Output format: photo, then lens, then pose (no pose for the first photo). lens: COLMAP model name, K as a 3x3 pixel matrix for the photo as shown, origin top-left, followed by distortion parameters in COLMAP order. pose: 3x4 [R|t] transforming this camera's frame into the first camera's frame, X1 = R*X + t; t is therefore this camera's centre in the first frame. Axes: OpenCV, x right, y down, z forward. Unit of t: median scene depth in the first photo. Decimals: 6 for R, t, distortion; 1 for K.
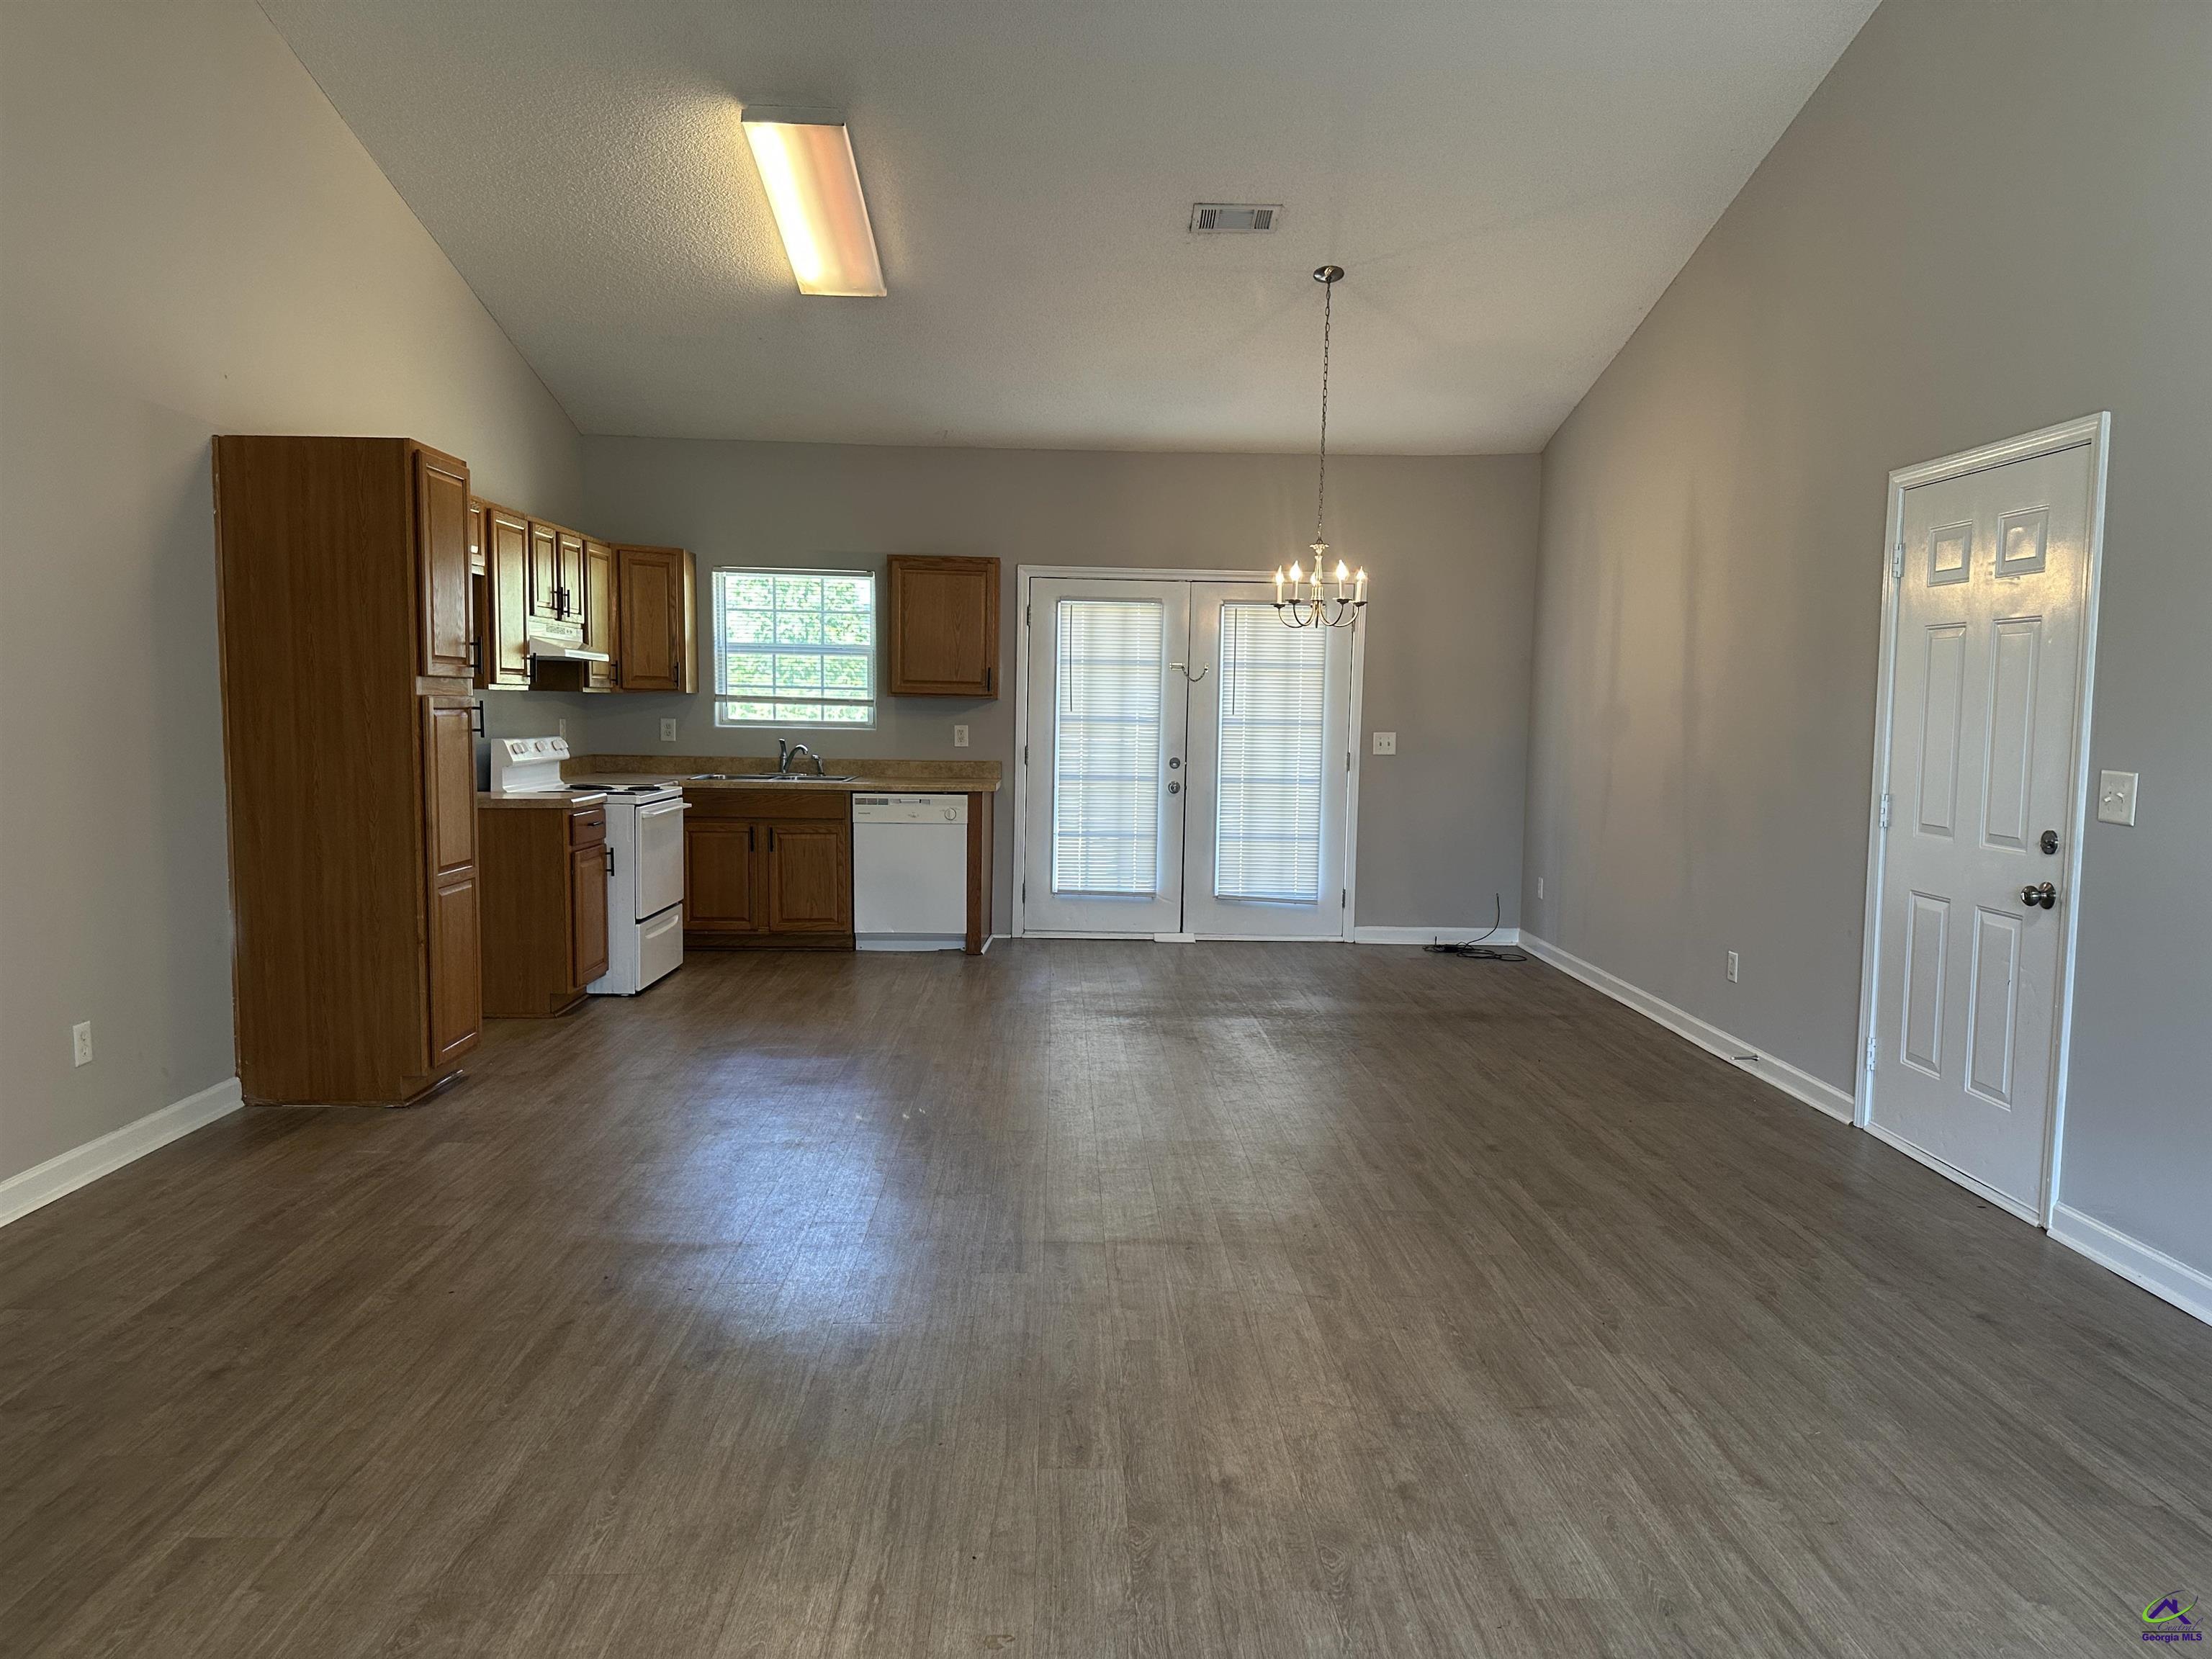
lens RADIAL K [[1542.3, 0, 1106.0], [0, 1542.3, 829.5], [0, 0, 1]] dist [0.059044, -0.065775]
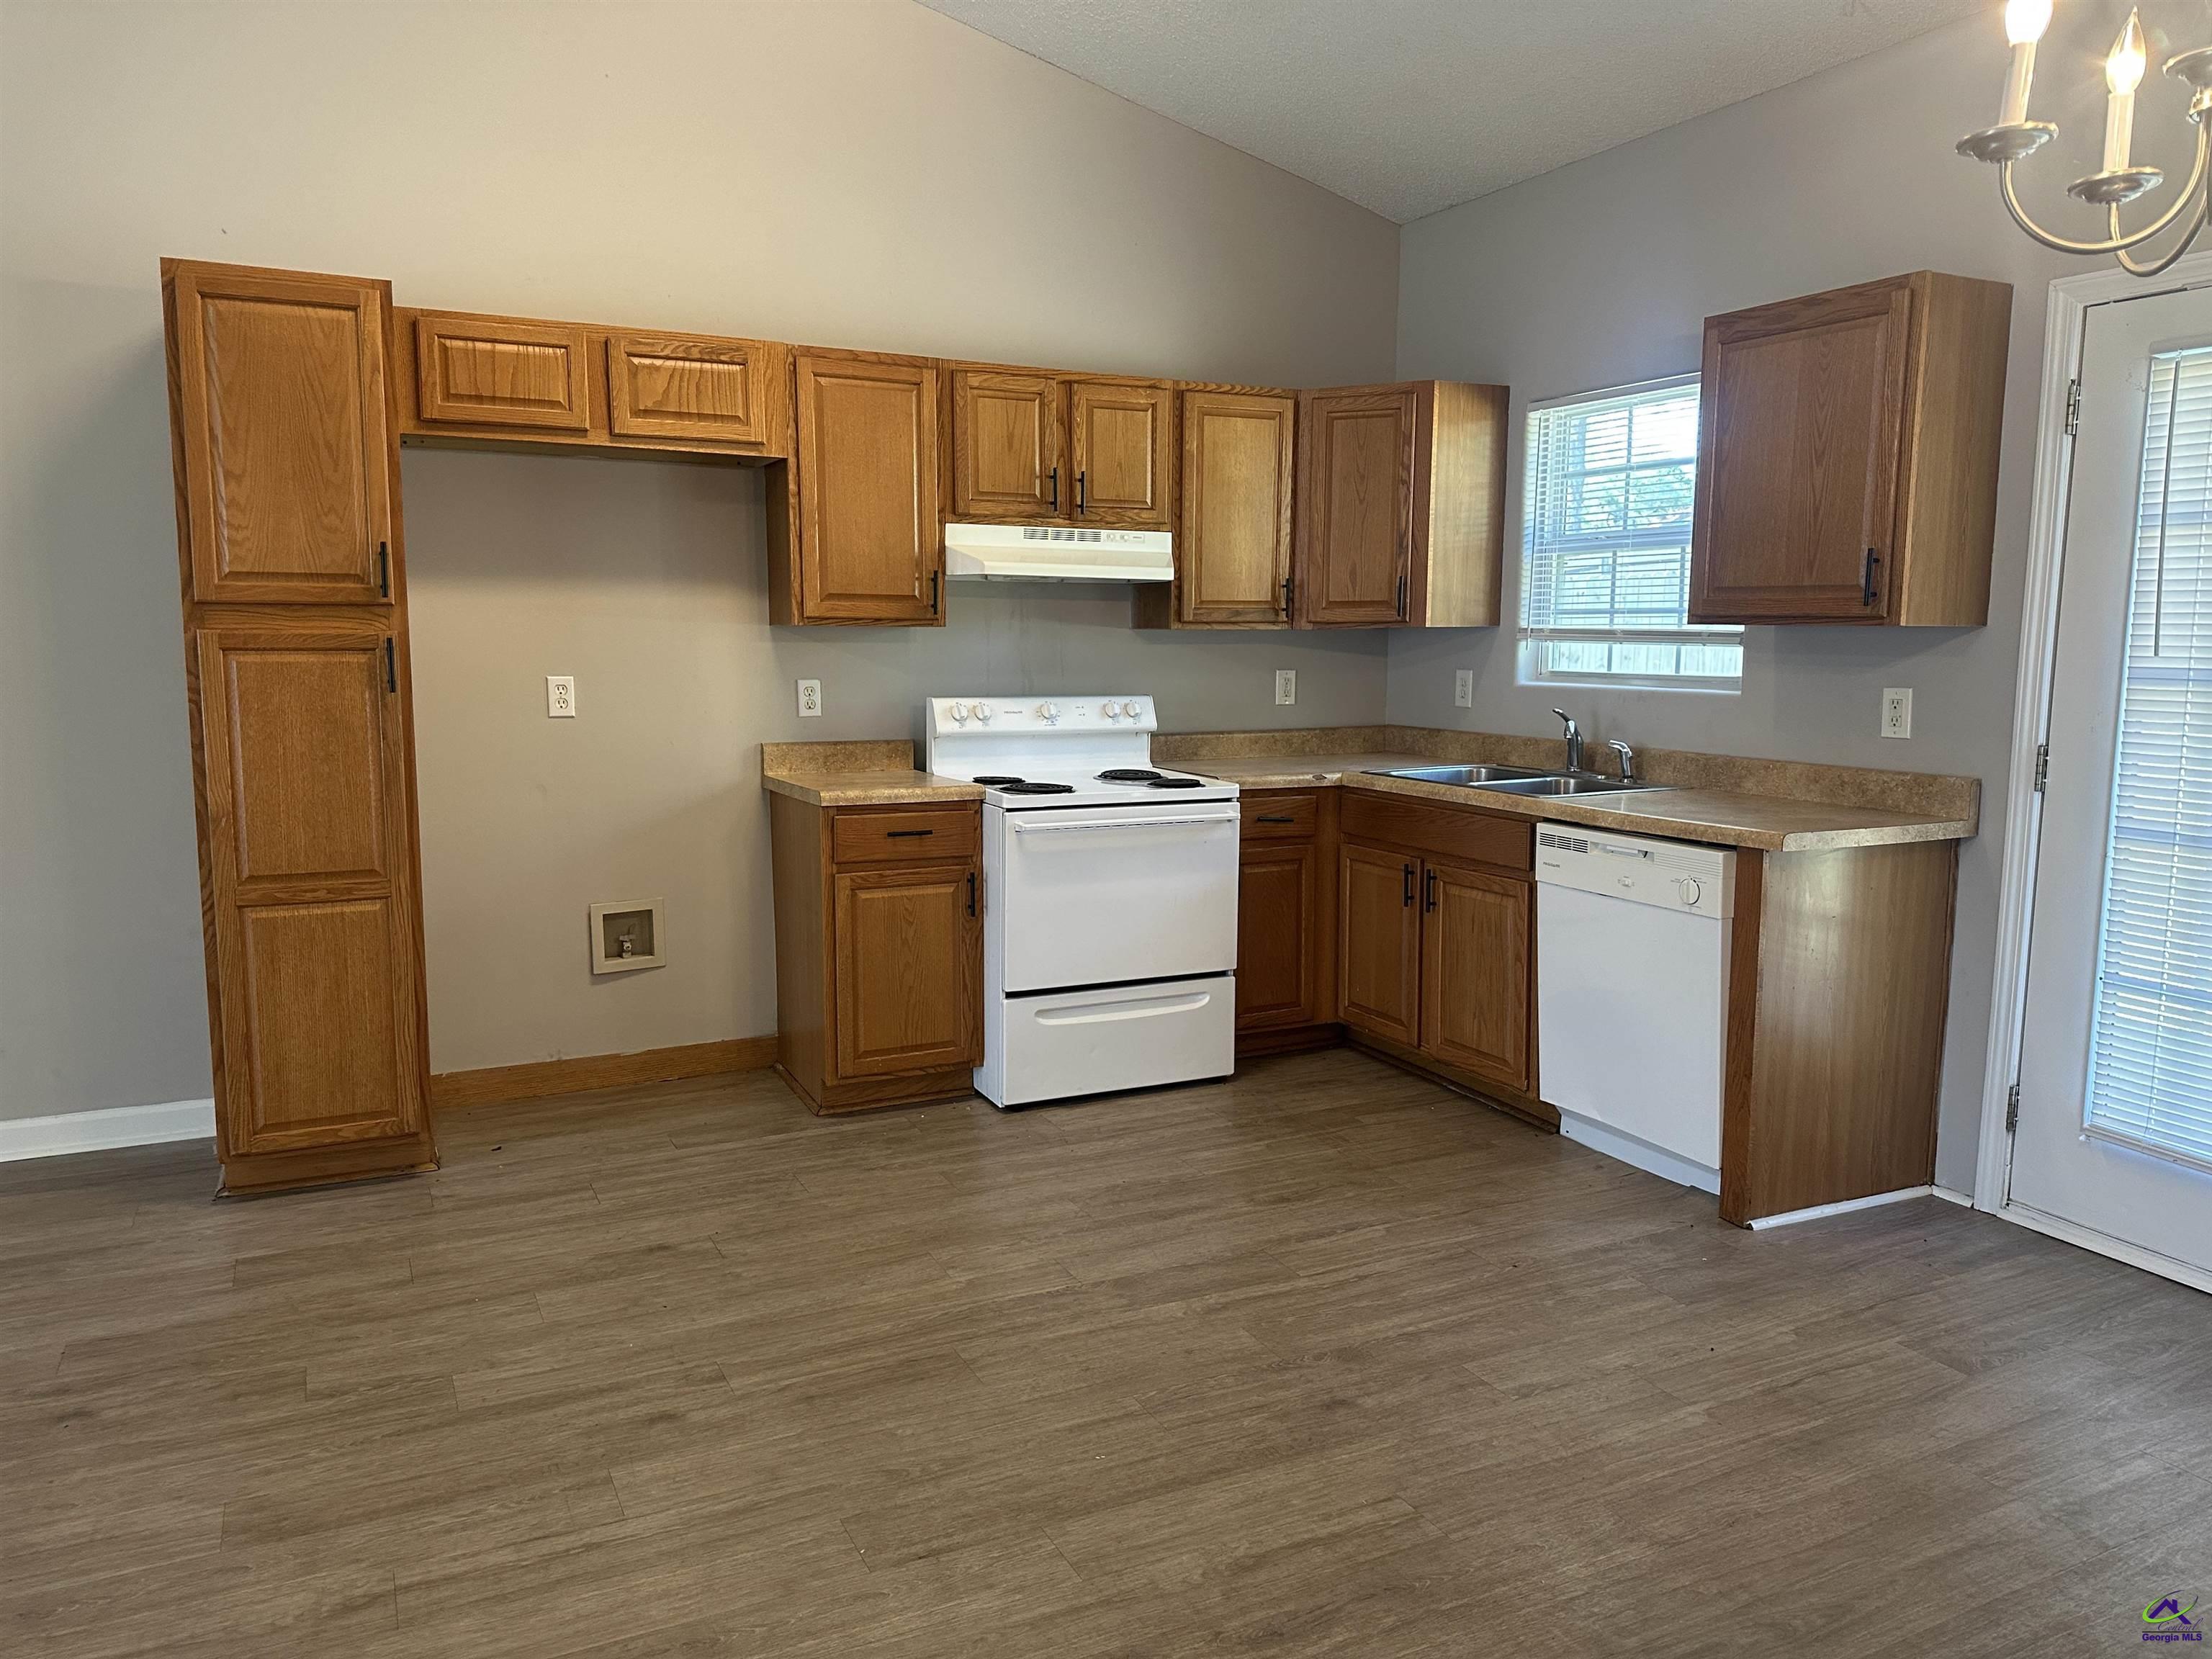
lens RADIAL K [[1542.3, 0, 1106.0], [0, 1542.3, 829.5], [0, 0, 1]] dist [0.059044, -0.065775]
pose [[0.417344, 0.100980, -0.903121, 0.213240], [-0.072934, 0.994323, 0.077474, -0.046384], [0.905817, 0.033535, 0.422340, 0.622621]]
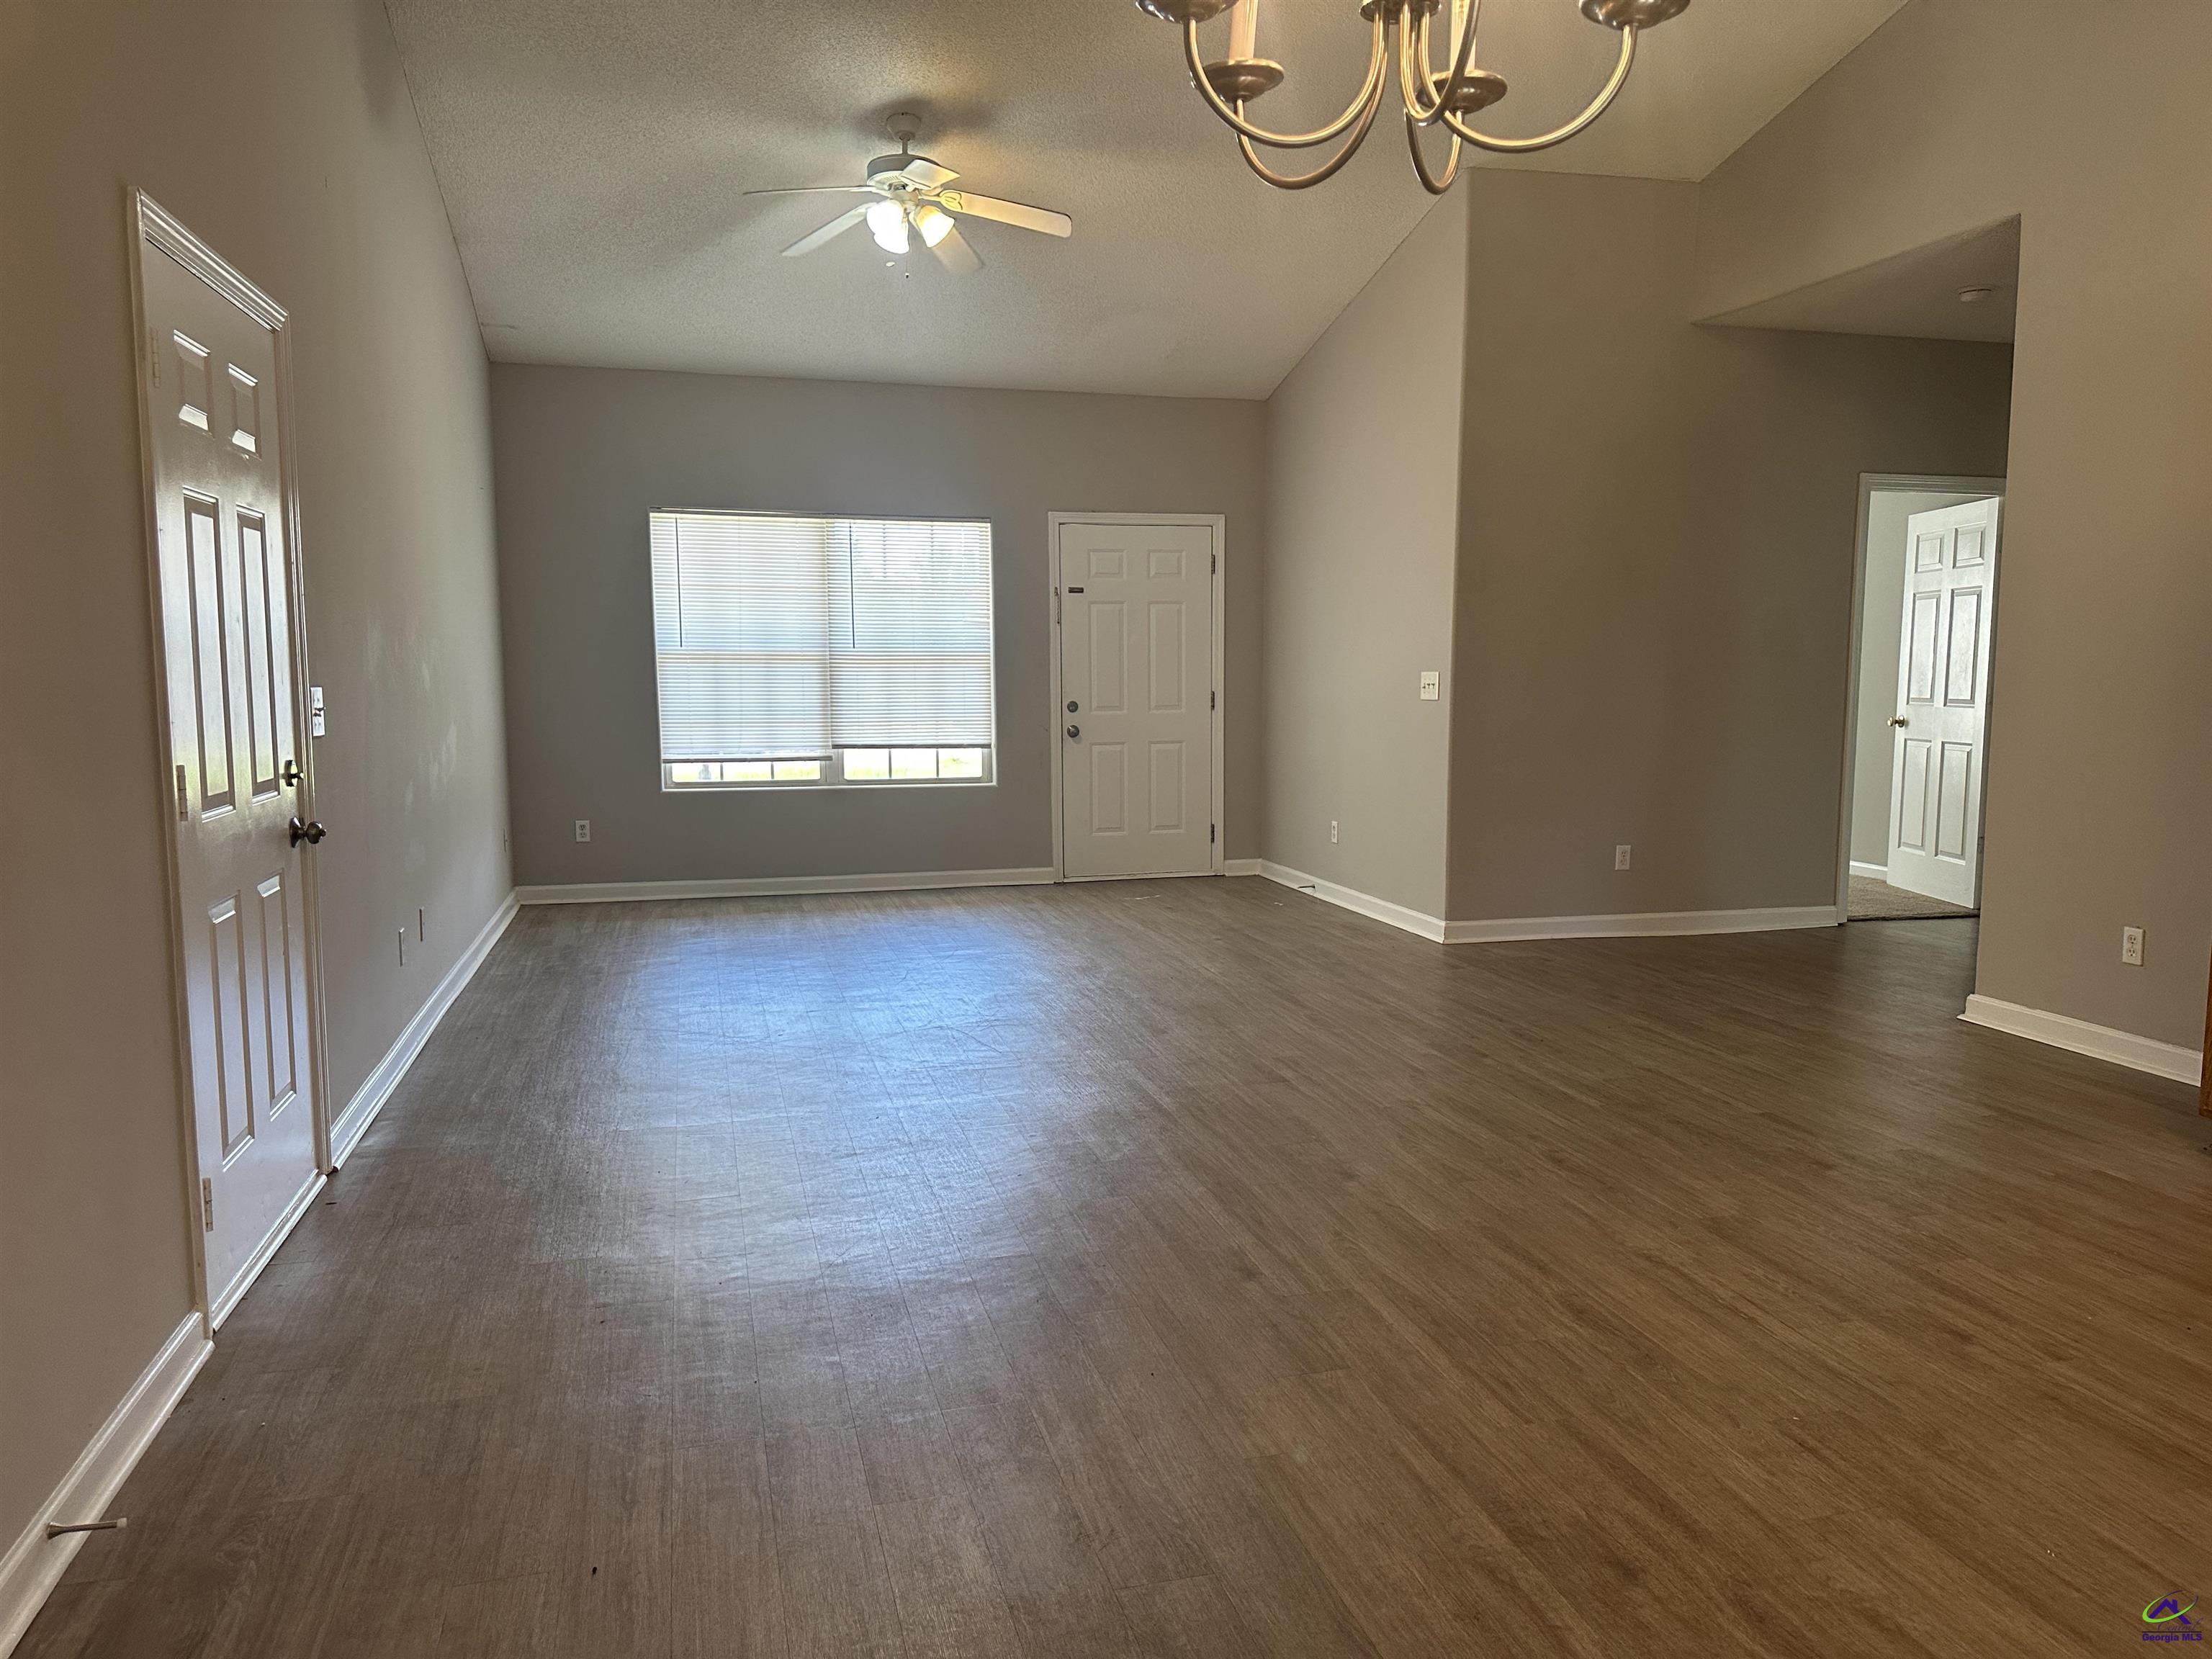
lens RADIAL K [[1542.3, 0, 1106.0], [0, 1542.3, 829.5], [0, 0, 1]] dist [0.059044, -0.065775]
pose [[-0.971287, 0.010694, -0.237671, 0.172120], [-0.034904, 0.981775, 0.186817, -0.066759], [0.235337, 0.189748, -0.953211, 0.939124]]
